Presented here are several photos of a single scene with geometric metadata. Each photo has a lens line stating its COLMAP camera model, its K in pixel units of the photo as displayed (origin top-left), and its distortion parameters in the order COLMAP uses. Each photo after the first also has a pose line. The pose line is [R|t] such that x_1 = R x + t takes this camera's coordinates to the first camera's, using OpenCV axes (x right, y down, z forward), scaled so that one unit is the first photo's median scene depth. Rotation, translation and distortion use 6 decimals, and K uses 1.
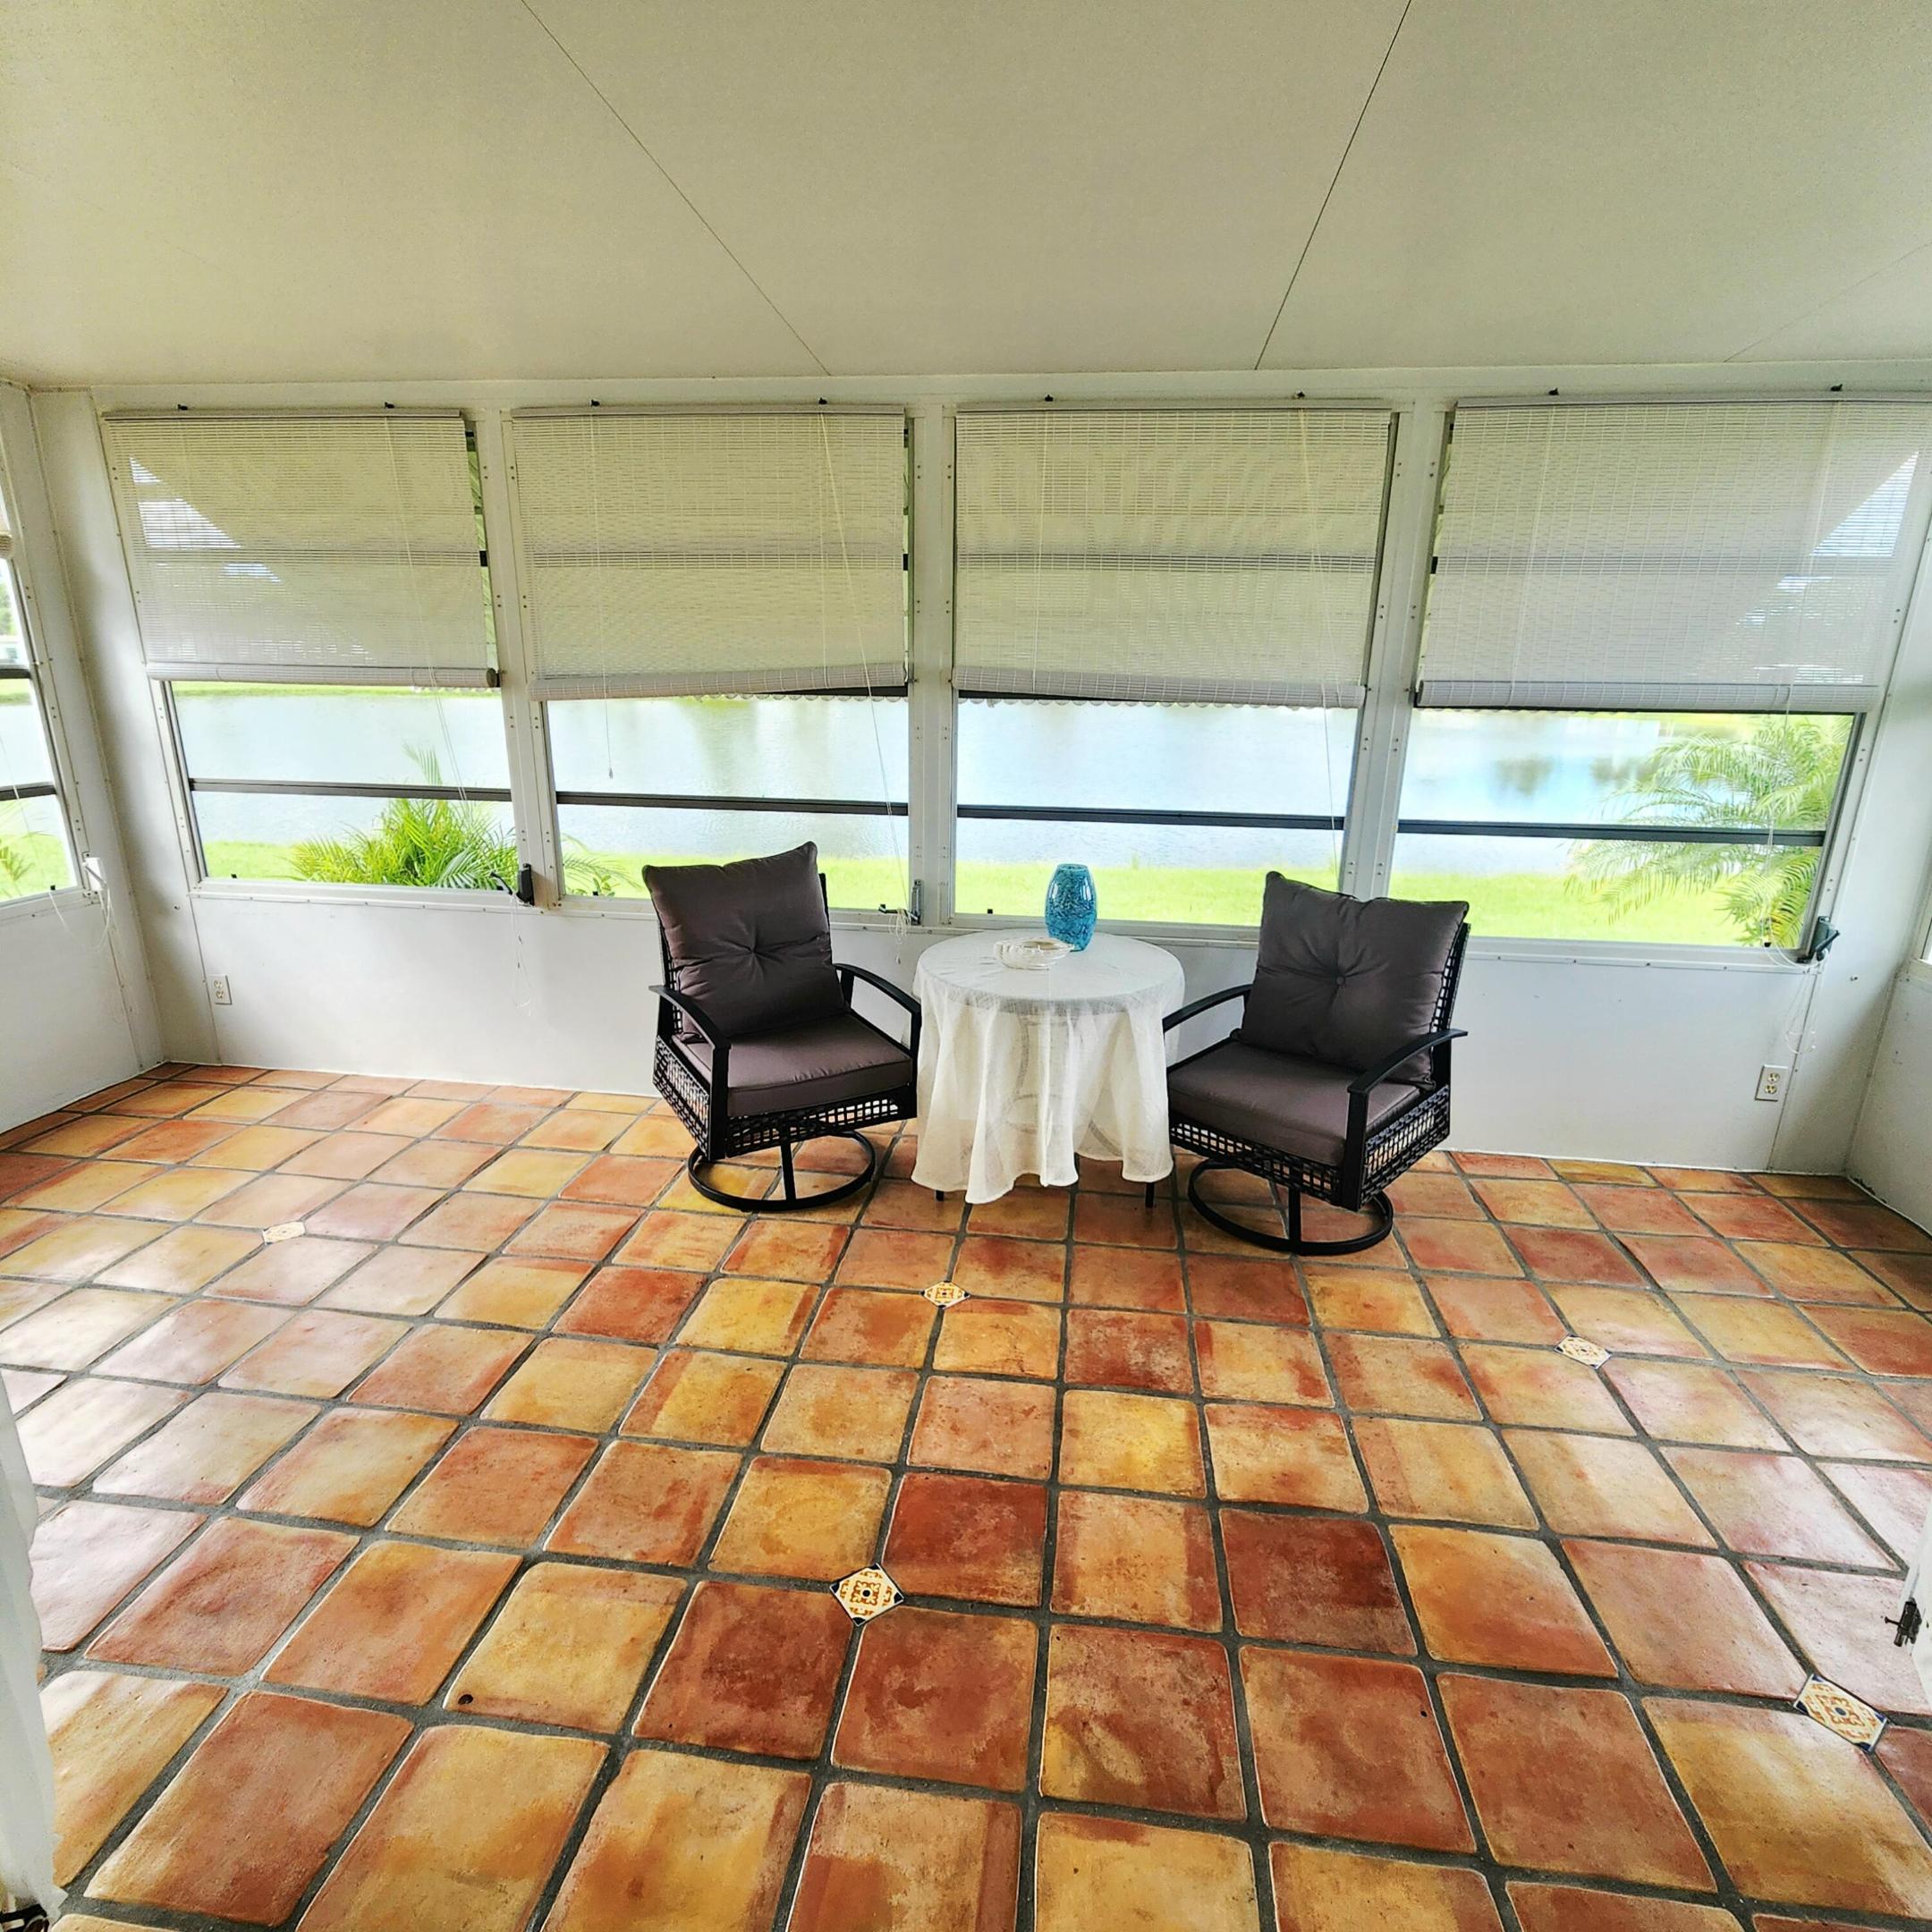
lens RADIAL K [[1057.8, 0, 969.1], [0, 1057.8, 970.7], [0, 0, 1]] dist [-0.003133, -0.001276]
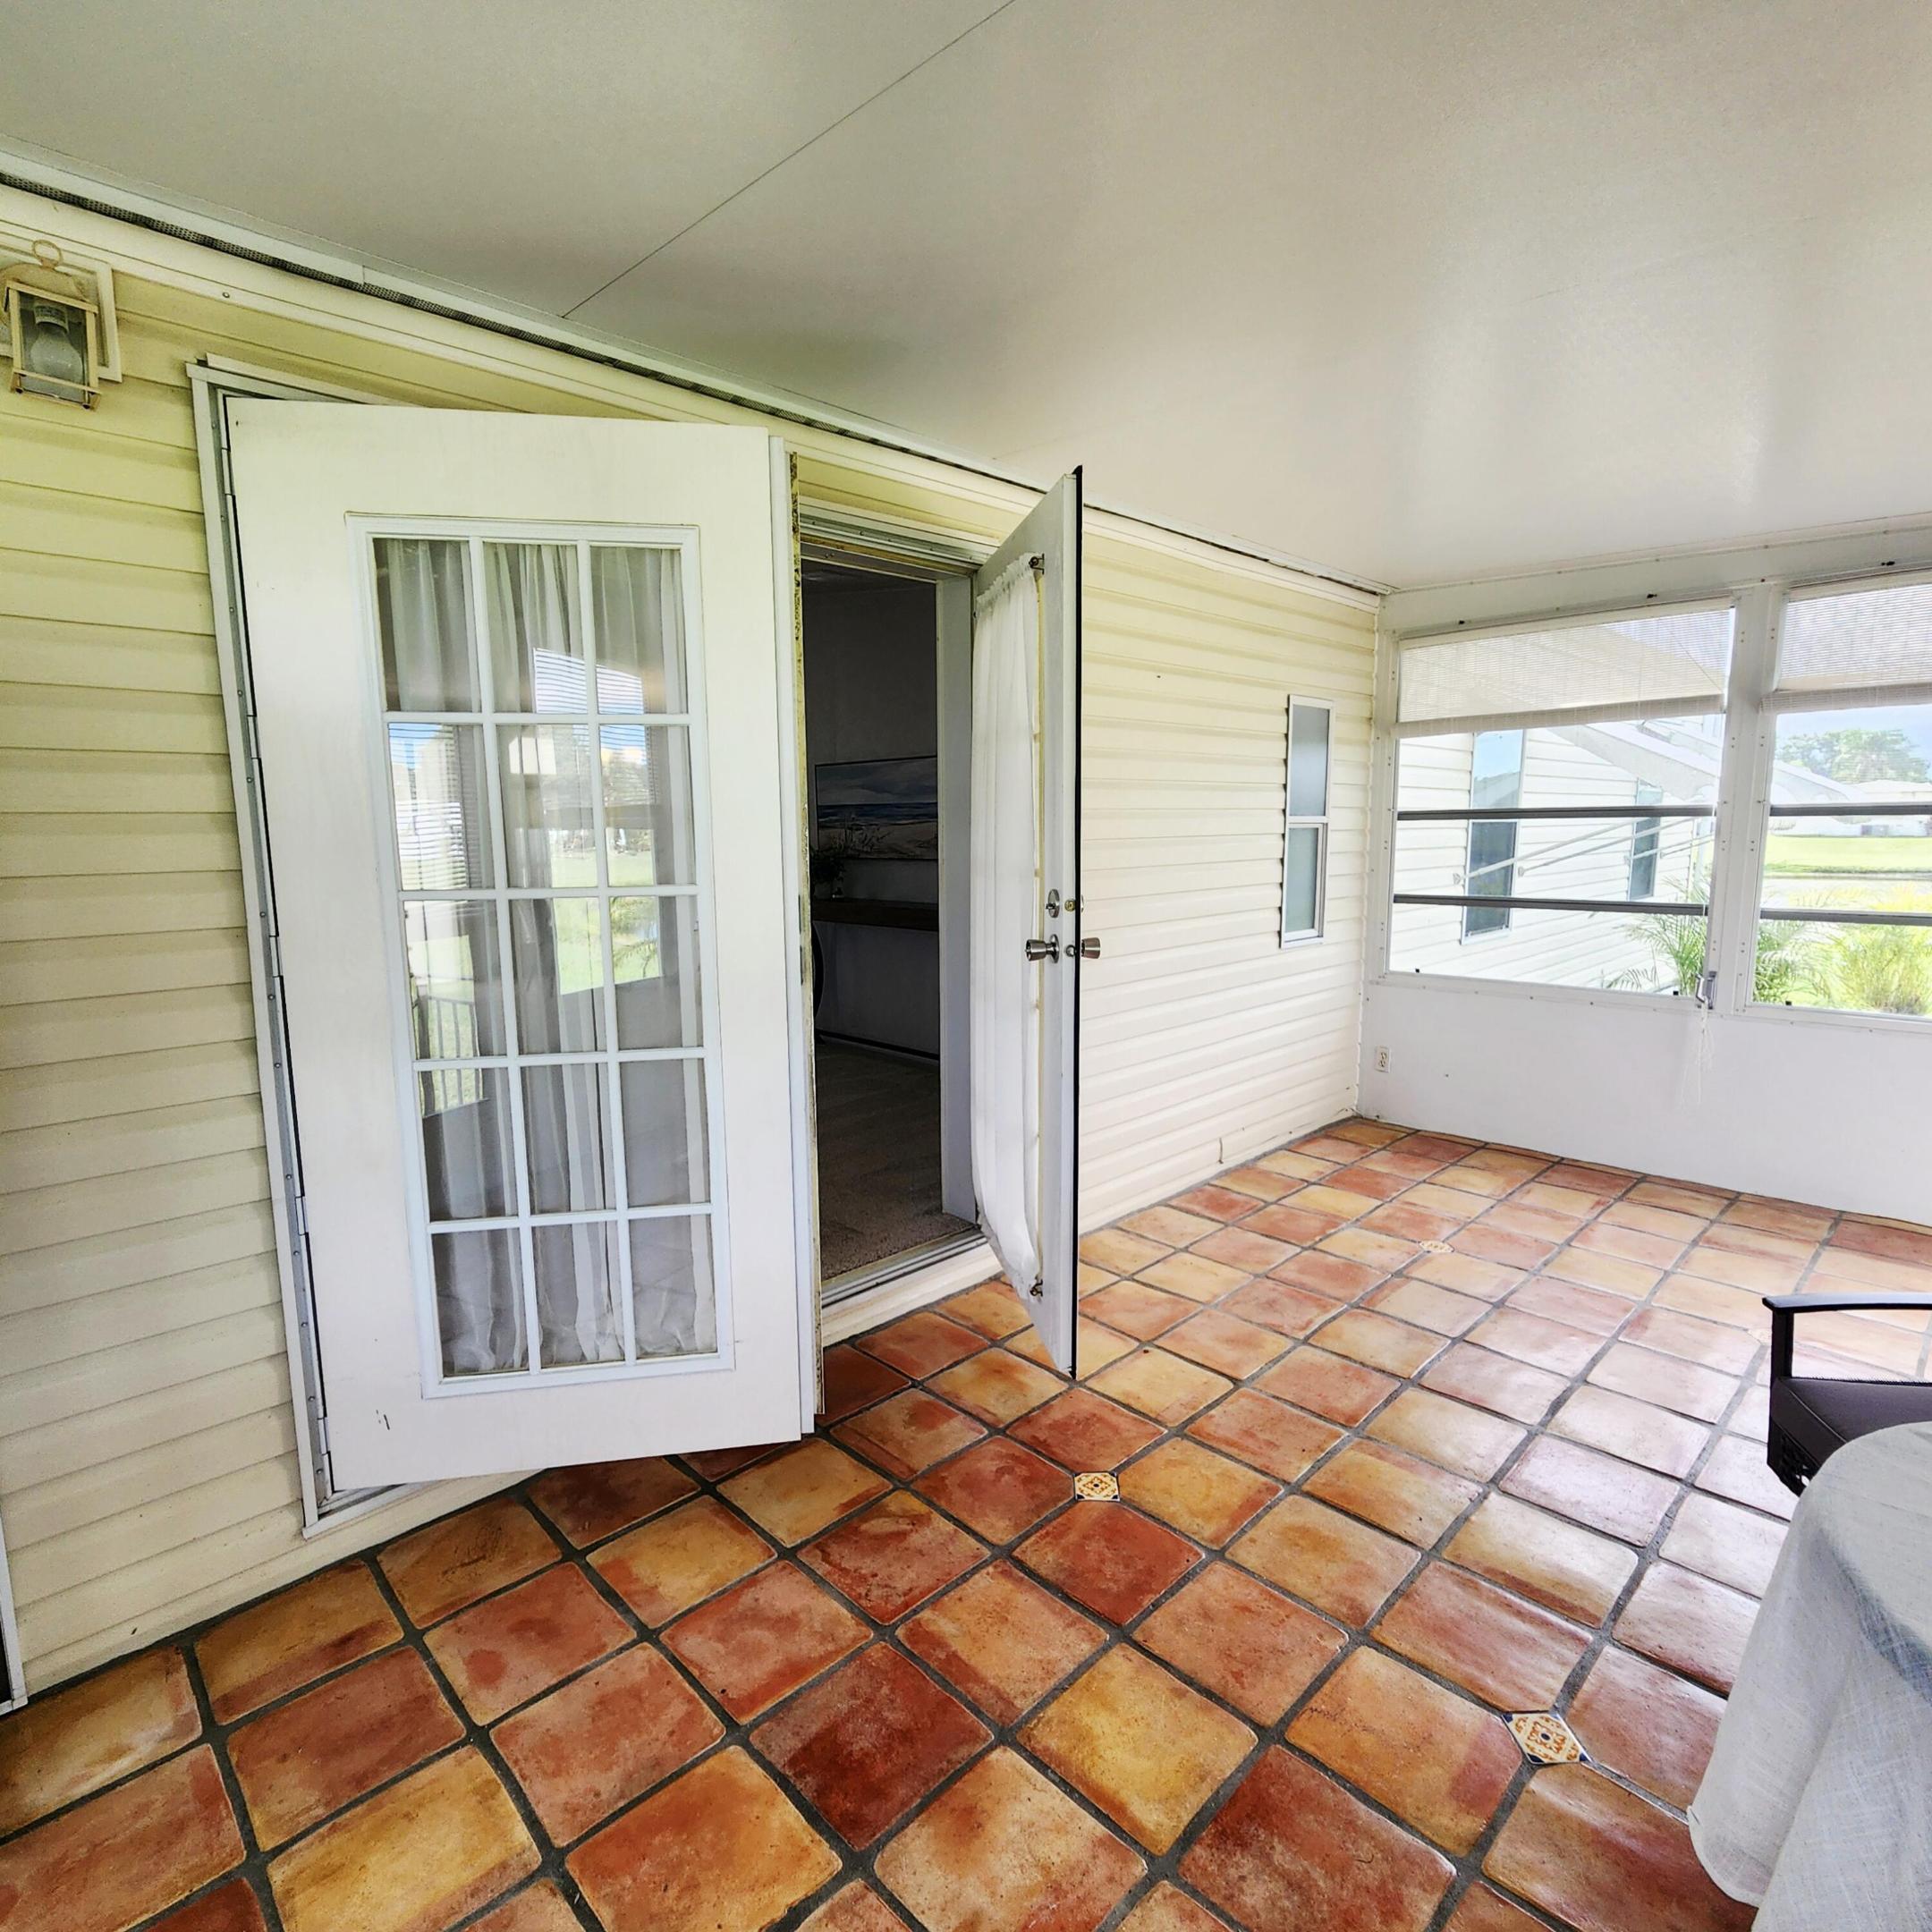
lens RADIAL K [[1057.8, 0, 964.6], [0, 1057.8, 967.2], [0, 0, 1]] dist [-0.003133, -0.001276]
pose [[-0.621873, 0.102769, -0.776346, 0.935170], [-0.212444, 0.932038, 0.293552, -0.347430], [0.753752, 0.347482, -0.557777, 1.364884]]
